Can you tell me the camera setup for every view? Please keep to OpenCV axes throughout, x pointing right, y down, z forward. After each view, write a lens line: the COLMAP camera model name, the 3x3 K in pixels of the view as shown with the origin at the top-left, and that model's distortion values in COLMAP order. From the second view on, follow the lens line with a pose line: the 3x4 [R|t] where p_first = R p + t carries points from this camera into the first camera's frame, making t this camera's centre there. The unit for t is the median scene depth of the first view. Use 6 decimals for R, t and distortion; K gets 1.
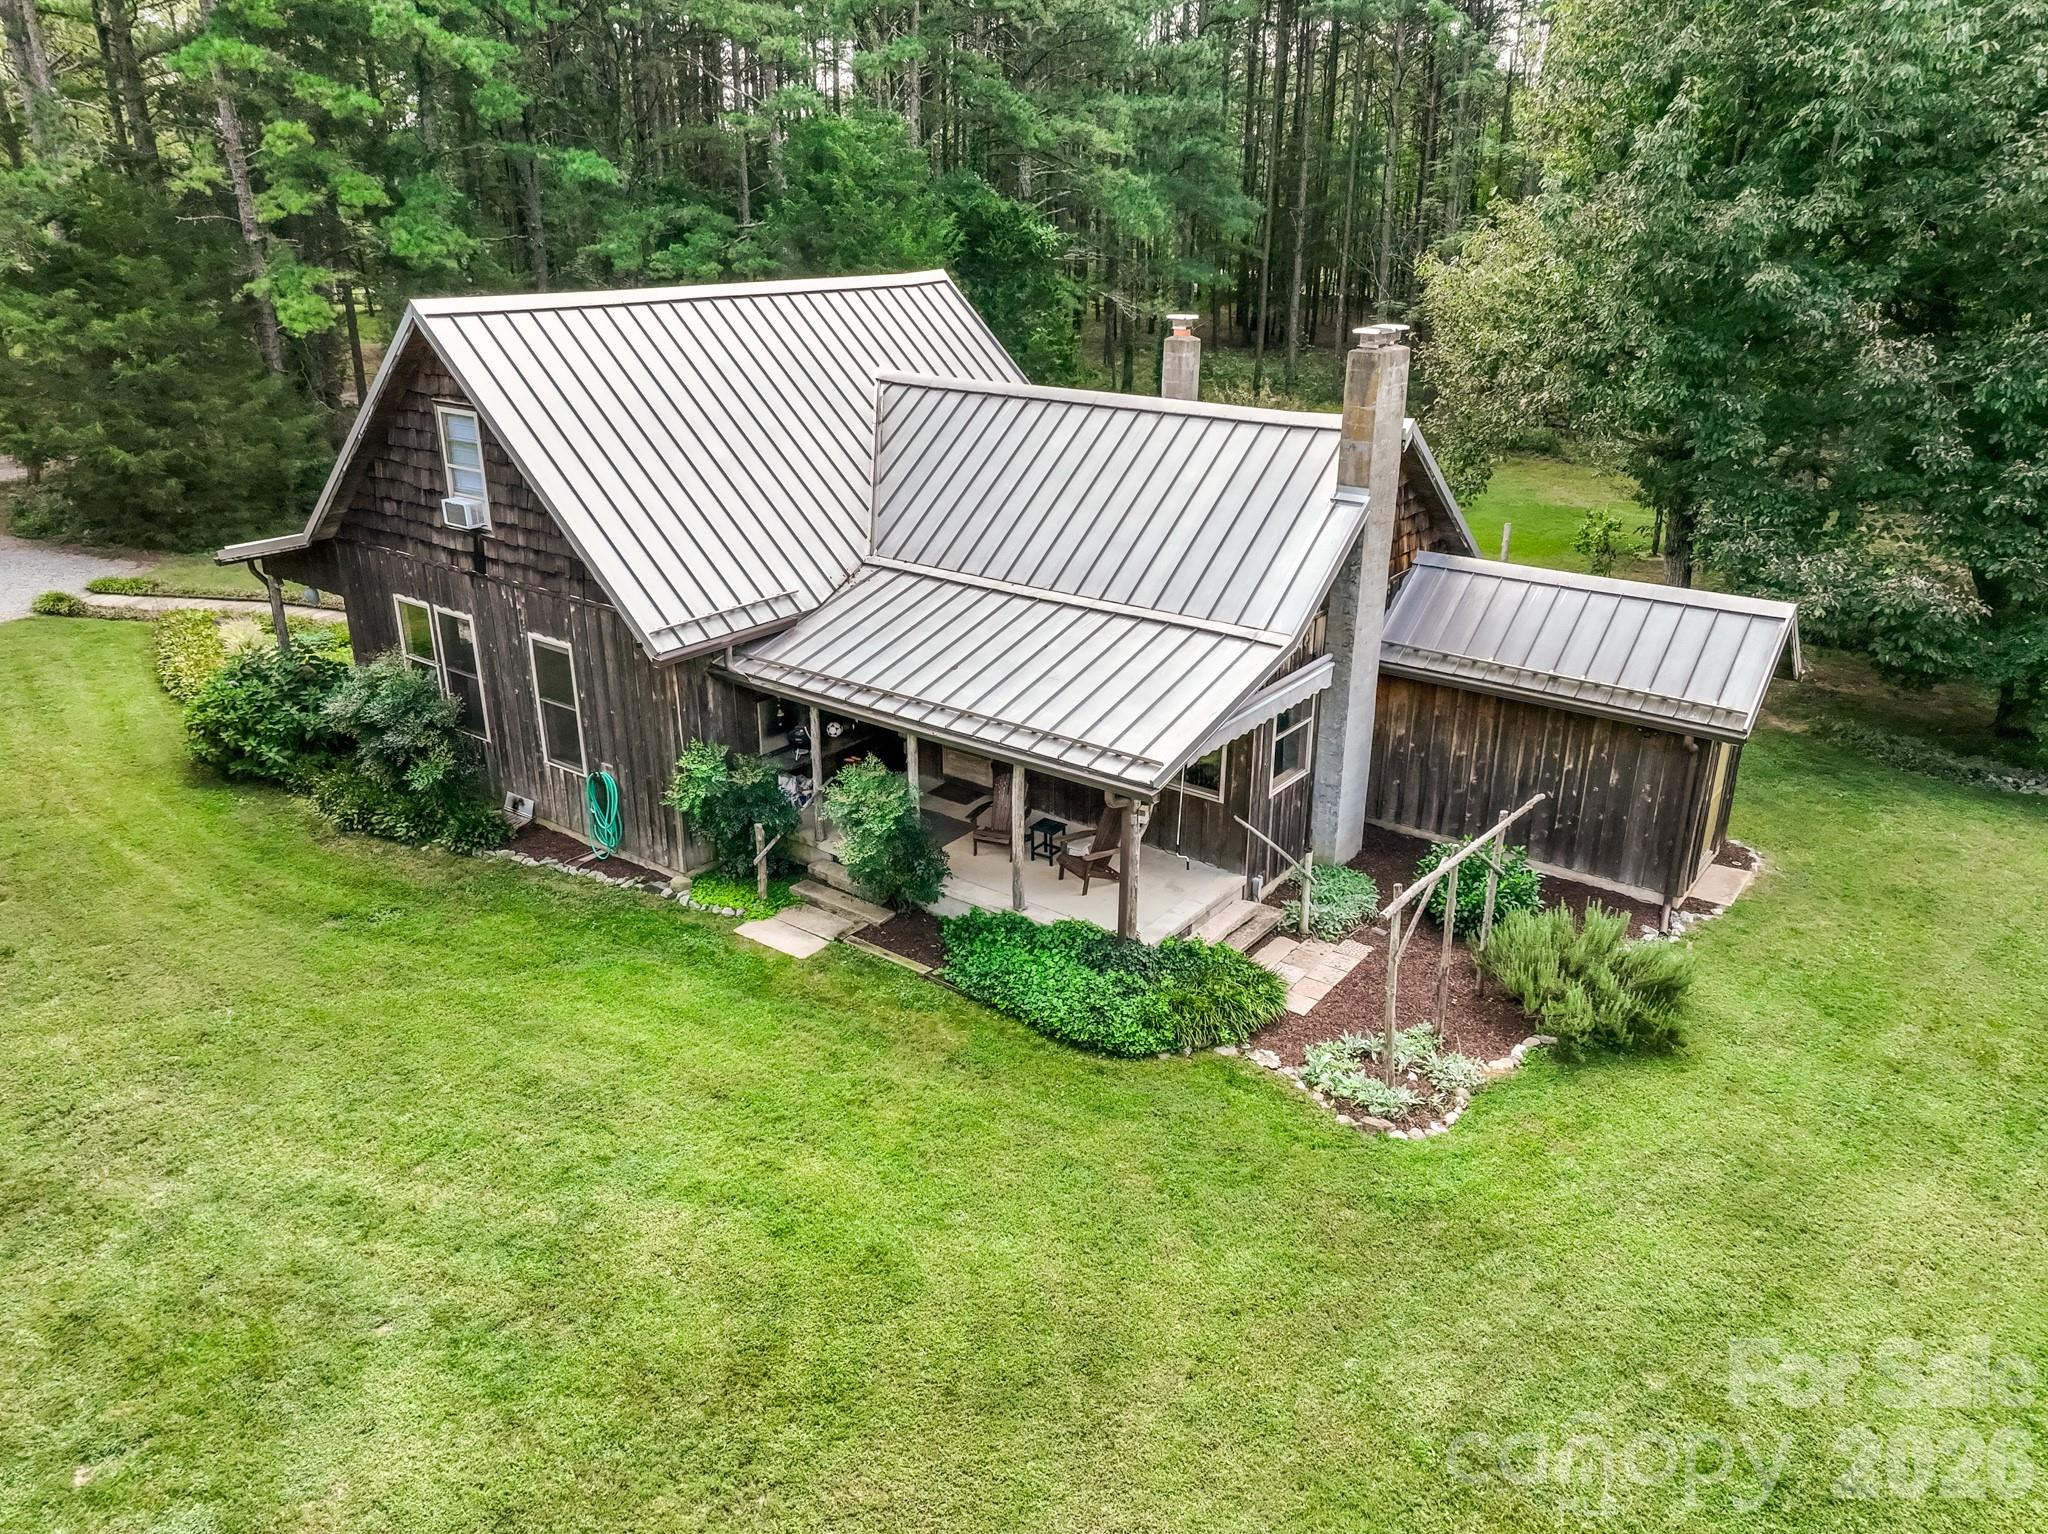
lens RADIAL K [[1440.9, 0, 1024.0], [0, 1440.9, 767.0], [0, 0, 1]] dist [-0.000864, 0.024981]
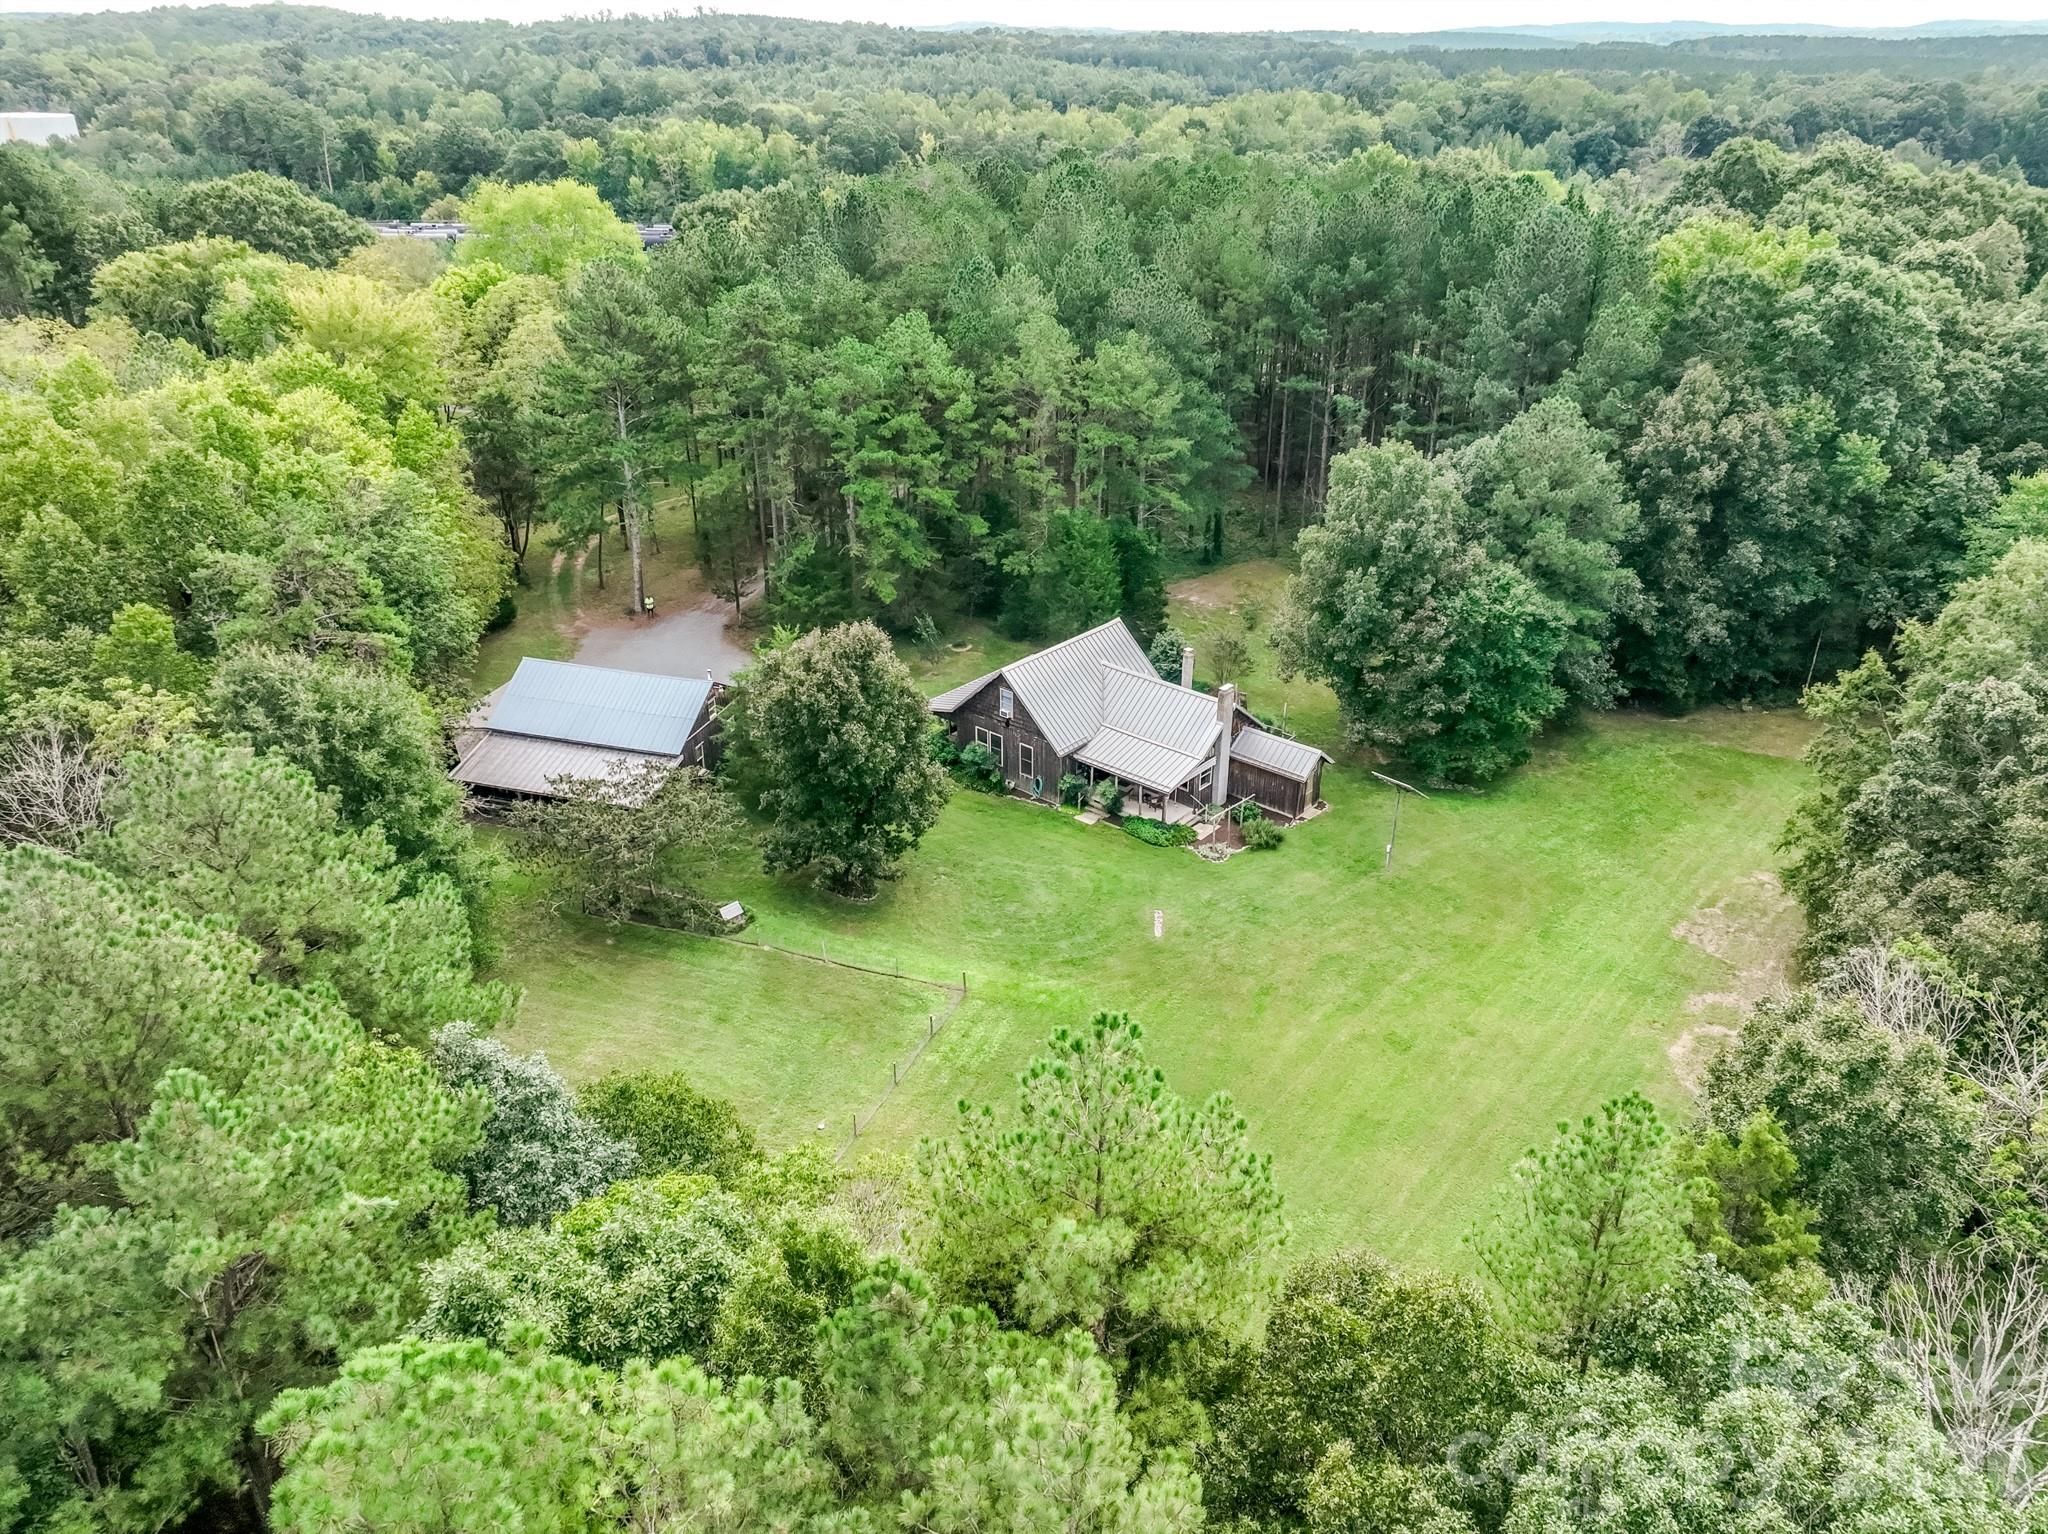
lens RADIAL K [[1440.9, 0, 1024.0], [0, 1440.9, 767.0], [0, 0, 1]] dist [-0.000864, 0.024981]
pose [[0.997724, 0.028245, -0.061232, -0.089108], [-0.022905, 0.996013, 0.086218, -0.408571], [0.063423, -0.084620, 0.994393, -3.307246]]
